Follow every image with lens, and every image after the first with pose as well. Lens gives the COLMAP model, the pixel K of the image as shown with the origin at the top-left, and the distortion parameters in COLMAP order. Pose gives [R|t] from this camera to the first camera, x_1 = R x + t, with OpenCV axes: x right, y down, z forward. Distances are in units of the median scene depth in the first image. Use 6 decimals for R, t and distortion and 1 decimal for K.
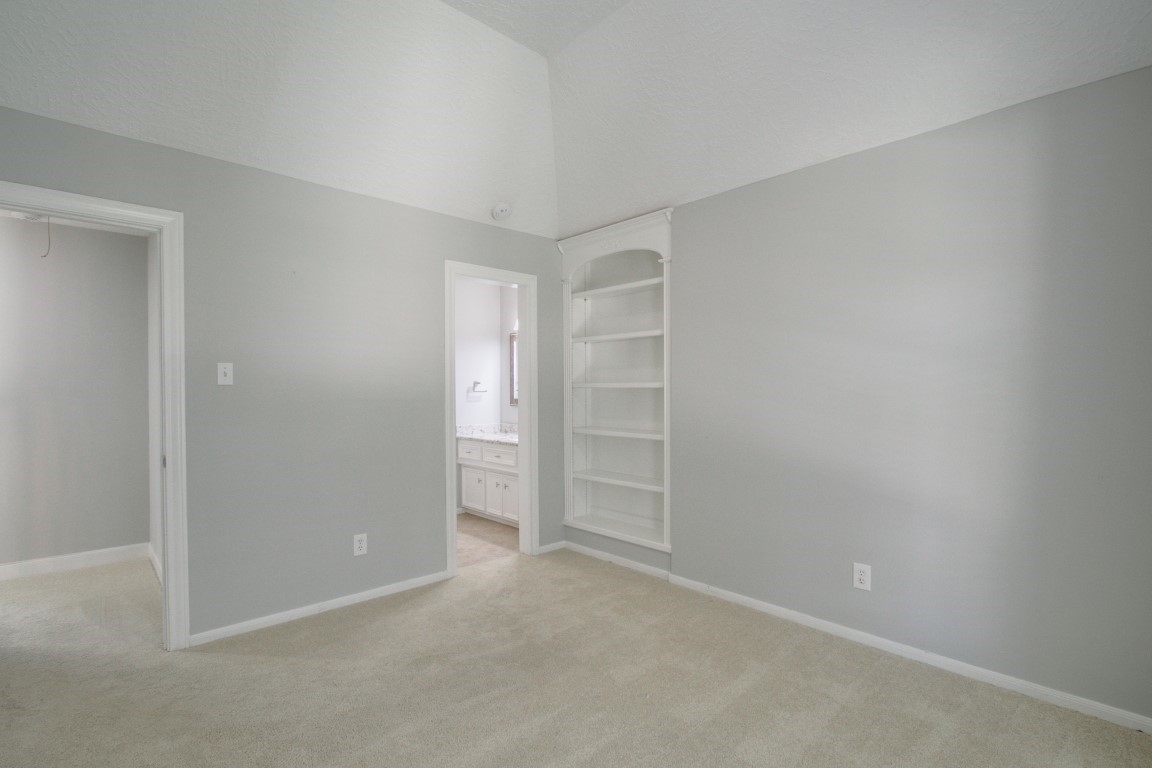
lens RADIAL K [[531.4, 0, 574.0], [0, 531.4, 397.0], [0, 0, 1]] dist [-0.016773, 0.000597]
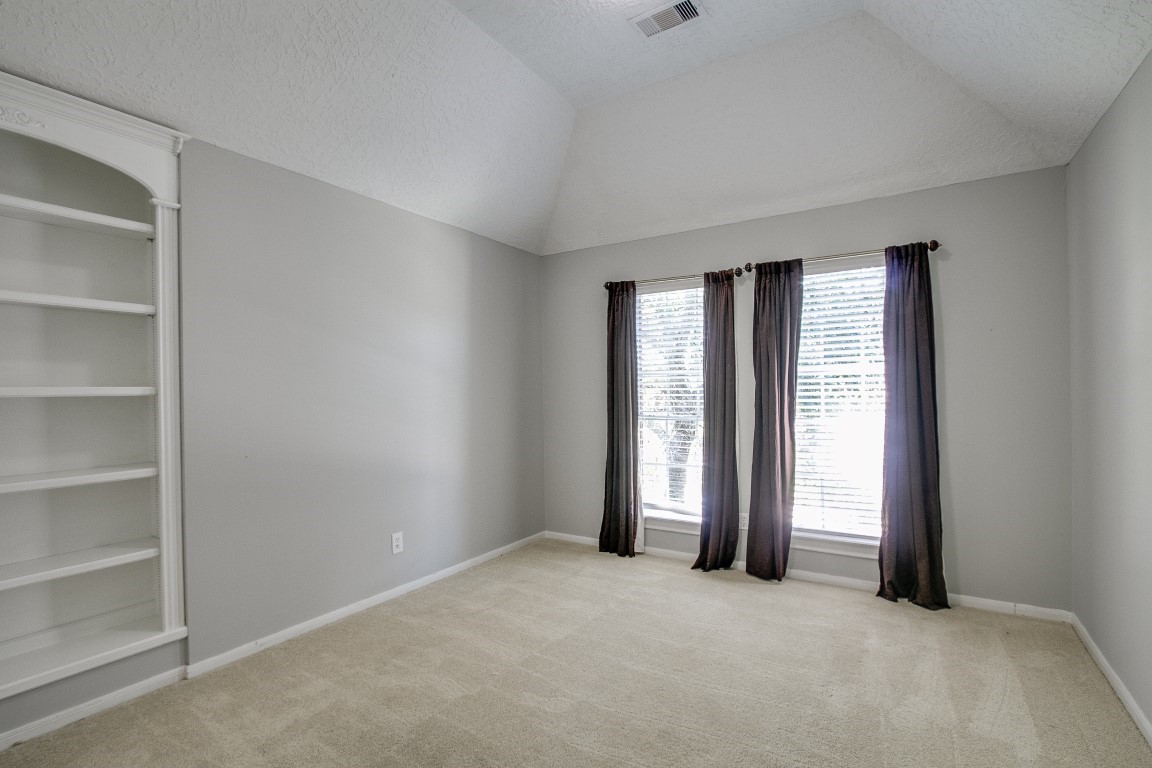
lens RADIAL K [[531.4, 0, 574.0], [0, 531.4, 397.0], [0, 0, 1]] dist [-0.016773, 0.000597]
pose [[-0.235596, -0.000721, 0.971851, -0.595204], [0.033168, 0.999411, 0.008782, -0.003259], [-0.971285, 0.034303, -0.235434, 0.667959]]
